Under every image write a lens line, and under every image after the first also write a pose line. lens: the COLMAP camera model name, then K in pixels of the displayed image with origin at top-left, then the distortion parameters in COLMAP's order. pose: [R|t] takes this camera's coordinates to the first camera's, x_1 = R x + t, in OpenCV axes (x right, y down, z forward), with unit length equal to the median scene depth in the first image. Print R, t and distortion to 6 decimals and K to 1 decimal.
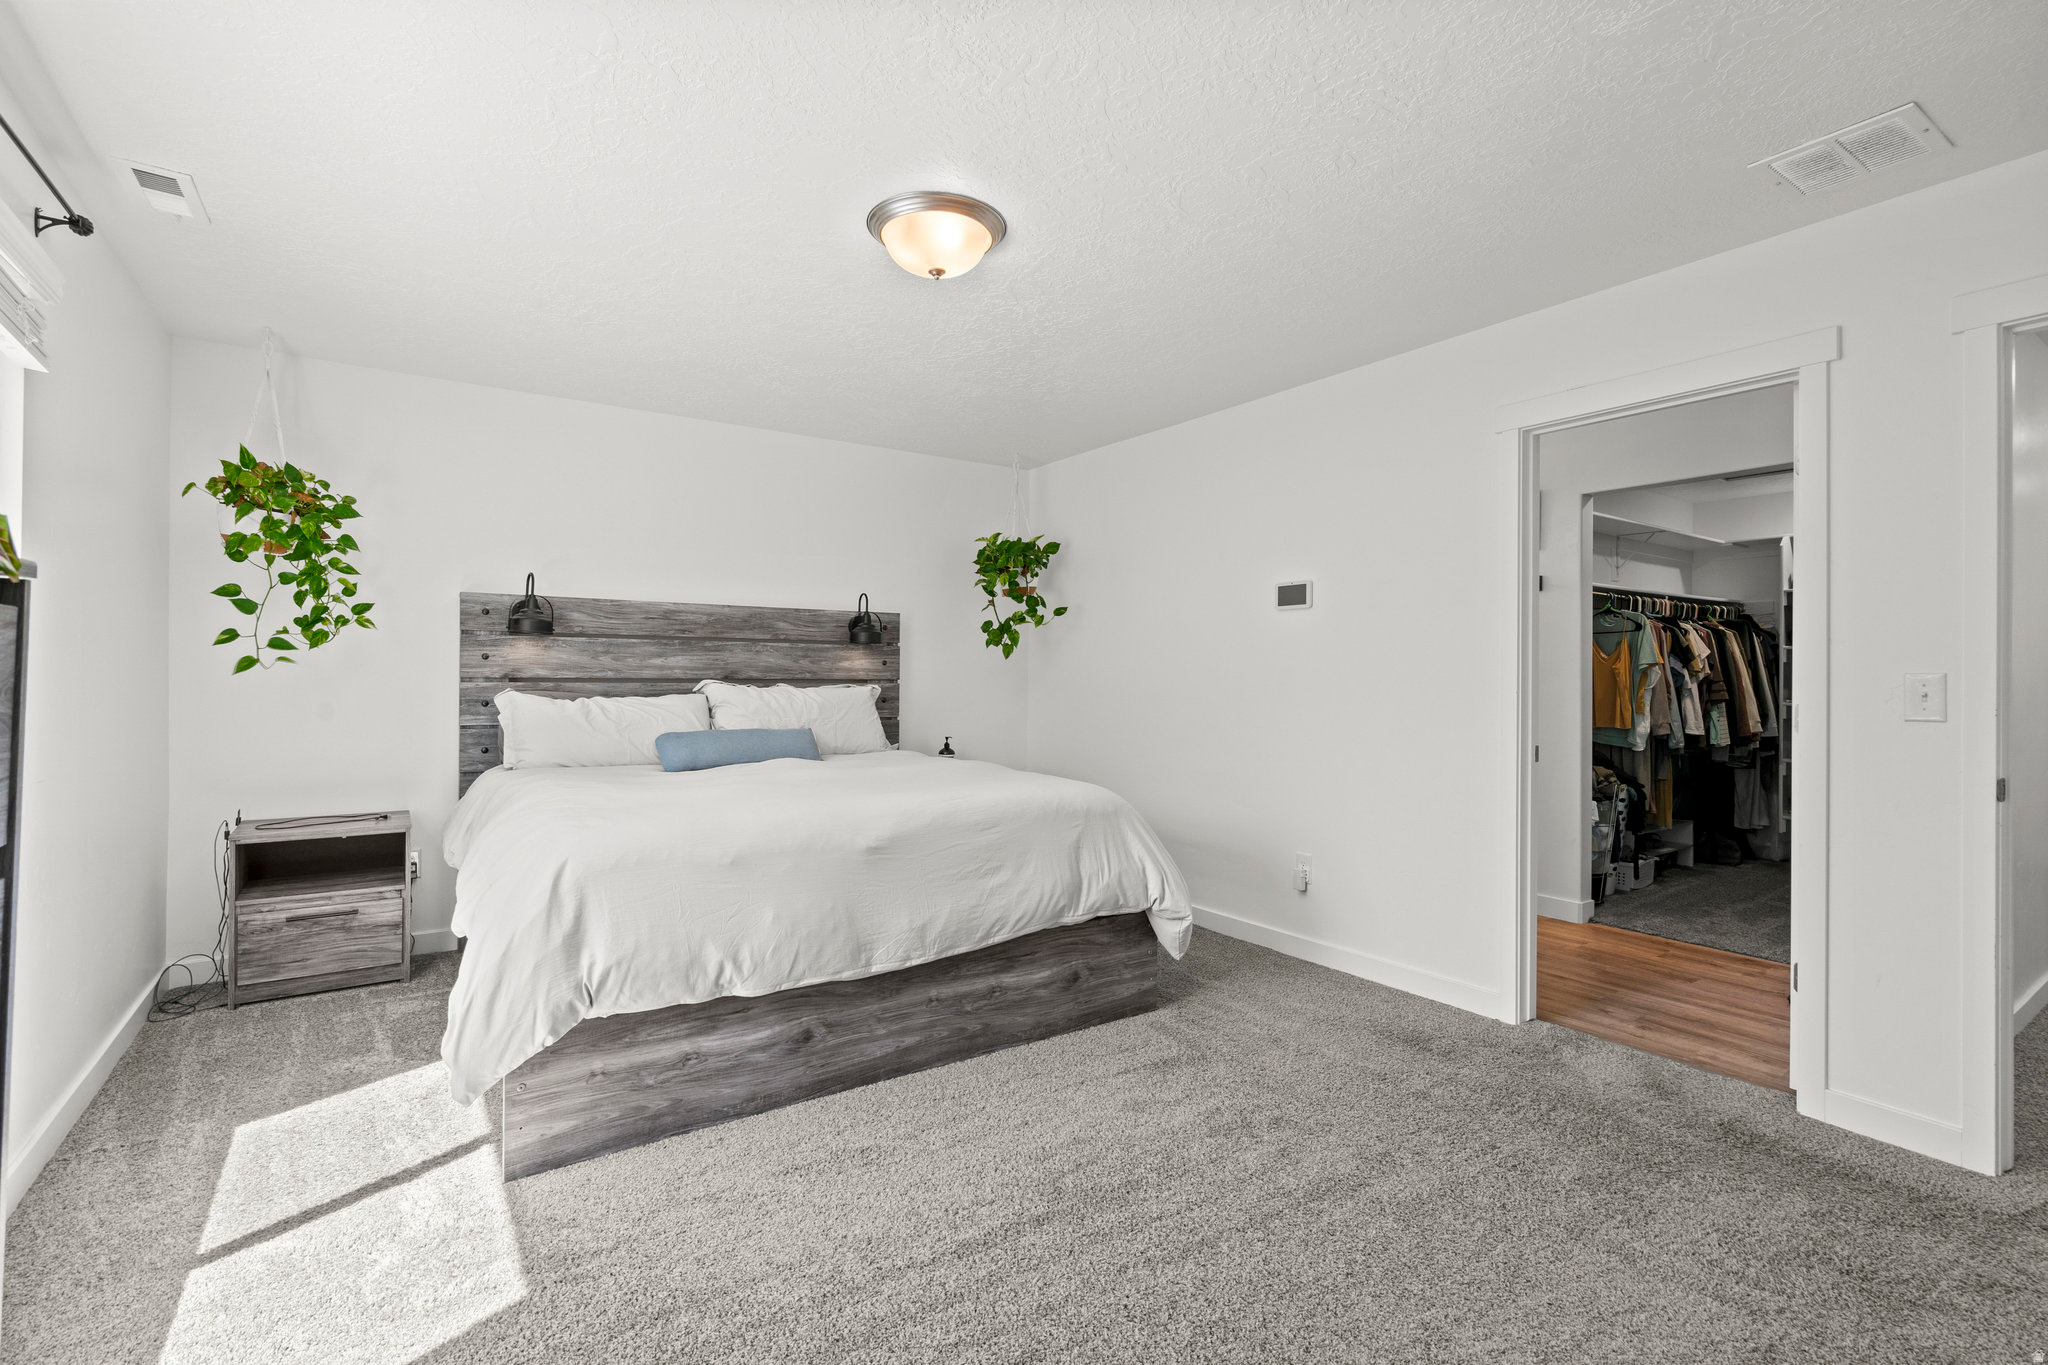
lens RADIAL K [[931.7, 0, 1037.7], [0, 931.7, 673.5], [0, 0, 1]] dist [-0.004748, 0.003391]
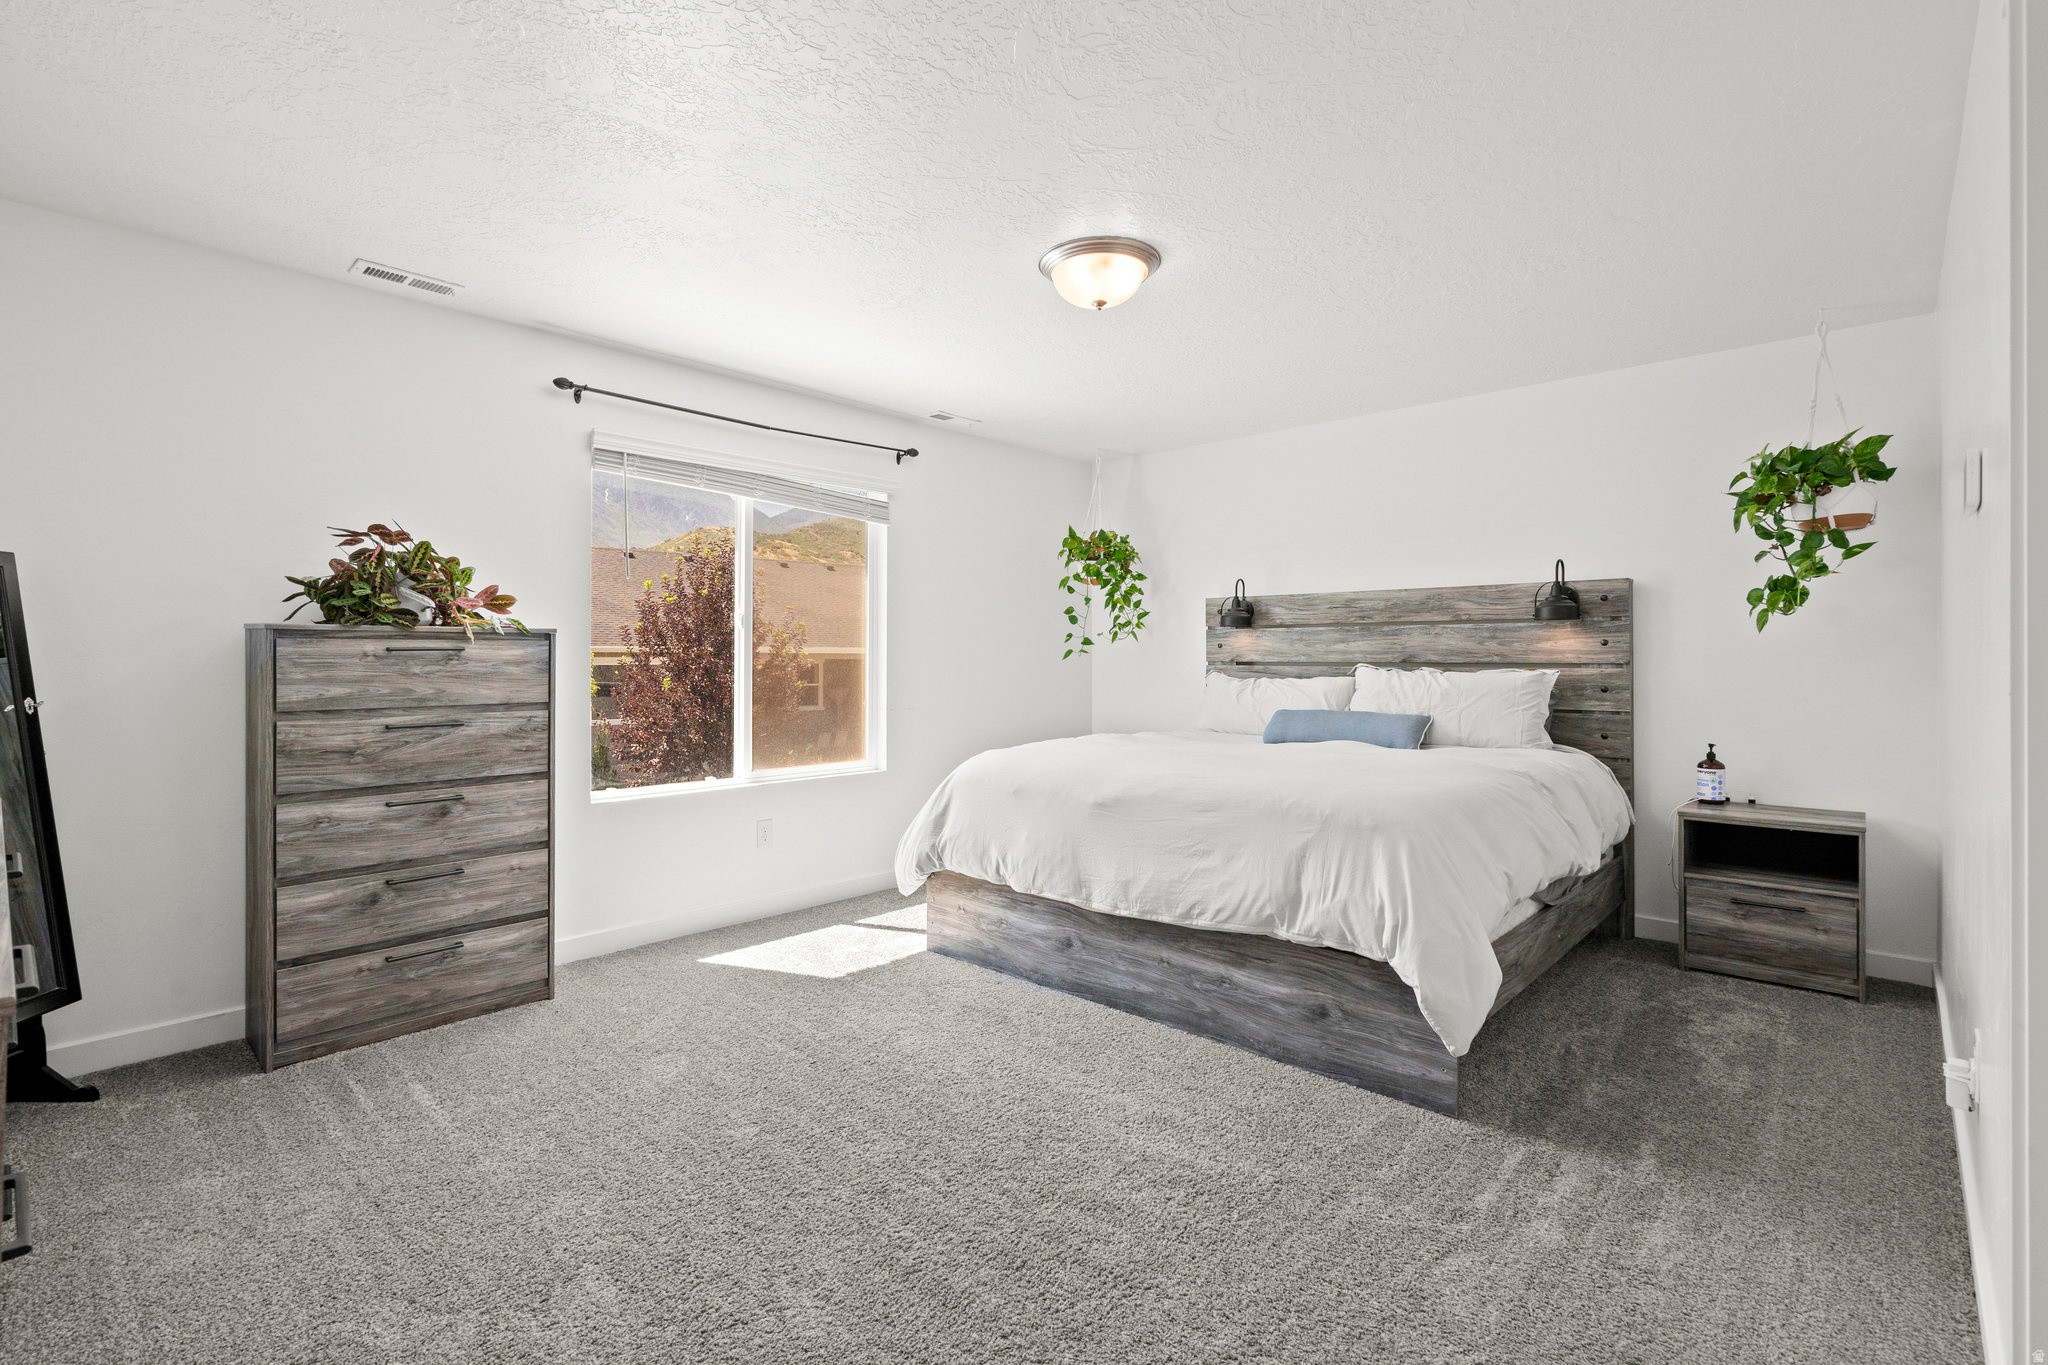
lens RADIAL K [[931.7, 0, 1033.0], [0, 931.7, 671.0], [0, 0, 1]] dist [-0.004748, 0.003391]
pose [[0.219384, 0.006655, -0.975616, 0.741667], [0.003052, 0.999967, 0.007507, 0.008275], [0.975634, -0.004625, 0.219357, 0.514994]]
